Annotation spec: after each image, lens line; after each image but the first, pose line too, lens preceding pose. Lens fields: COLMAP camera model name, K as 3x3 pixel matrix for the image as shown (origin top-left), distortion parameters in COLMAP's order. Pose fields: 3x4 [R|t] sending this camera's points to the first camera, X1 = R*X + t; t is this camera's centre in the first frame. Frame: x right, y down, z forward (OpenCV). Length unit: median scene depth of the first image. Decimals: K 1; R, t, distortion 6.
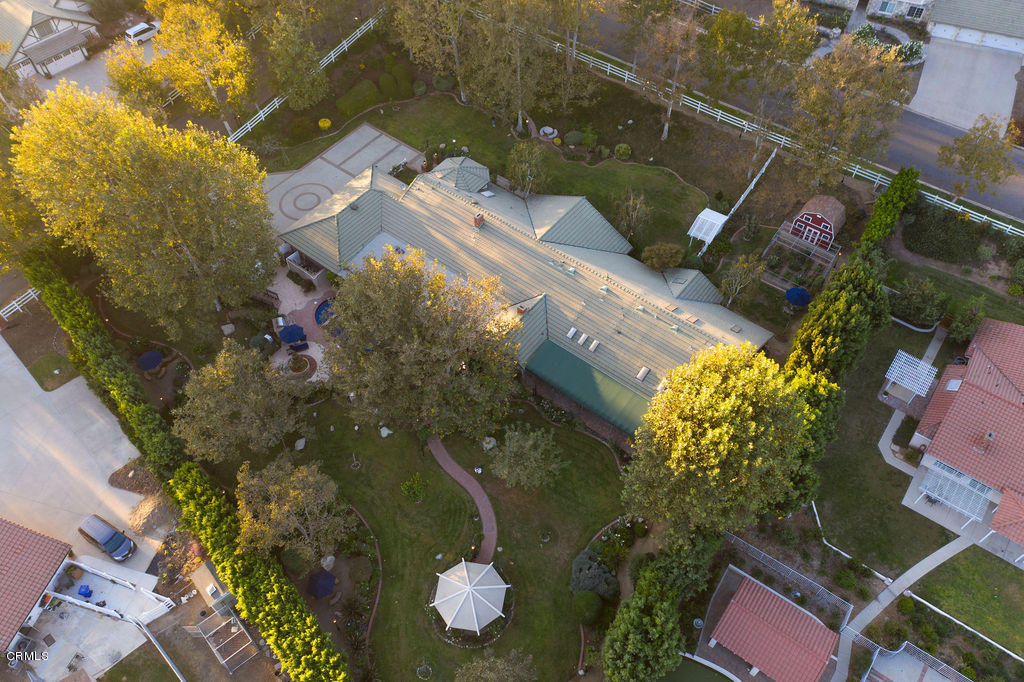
lens RADIAL K [[799.6, 0, 506.8], [0, 799.6, 347.0], [0, 0, 1]] dist [-0.022946, 0.008375]
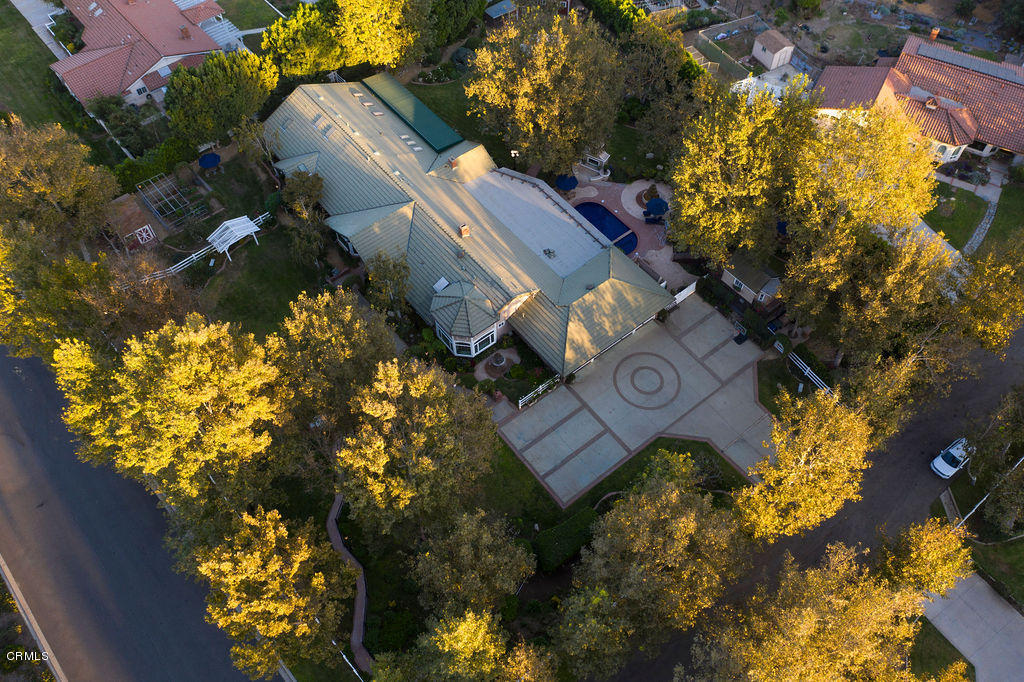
lens RADIAL K [[799.6, 0, 506.8], [0, 799.6, 347.0], [0, 0, 1]] dist [-0.022946, 0.008375]
pose [[-0.972196, -0.183024, 0.146074, -0.266065], [0.197482, -0.305581, 0.931462, -1.148580], [-0.125842, 0.934410, 0.333229, 0.846306]]
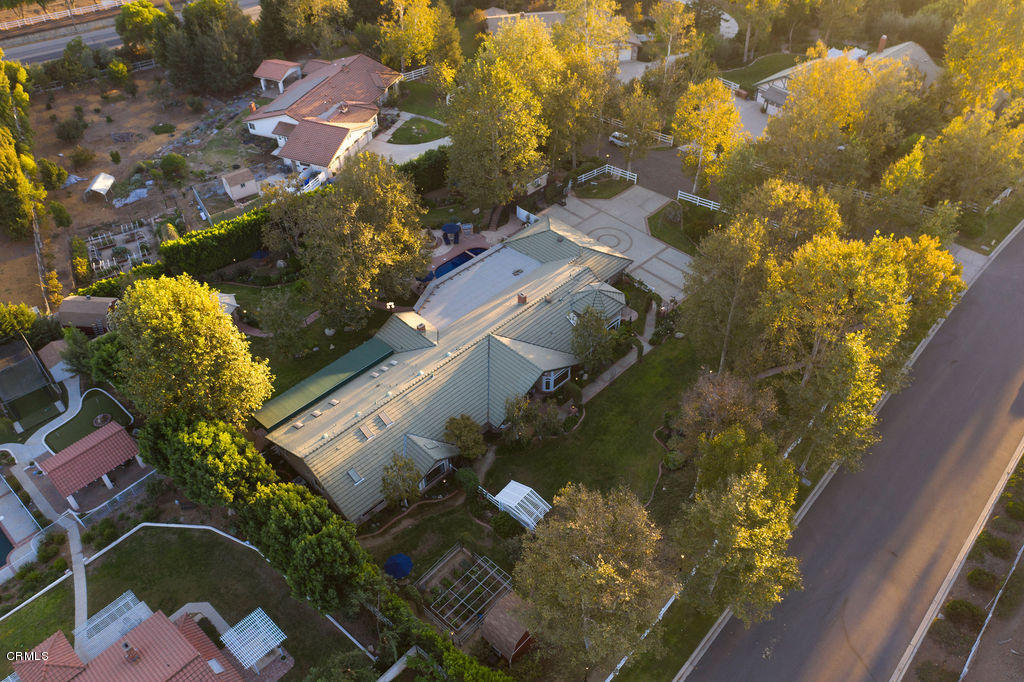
lens RADIAL K [[799.6, 0, 506.8], [0, 799.6, 347.0], [0, 0, 1]] dist [-0.022946, 0.008375]
pose [[-0.121214, 0.687400, -0.716092, 0.830635], [-0.785088, 0.375055, 0.492920, -0.687548], [0.607408, 0.621944, 0.494208, 0.517908]]
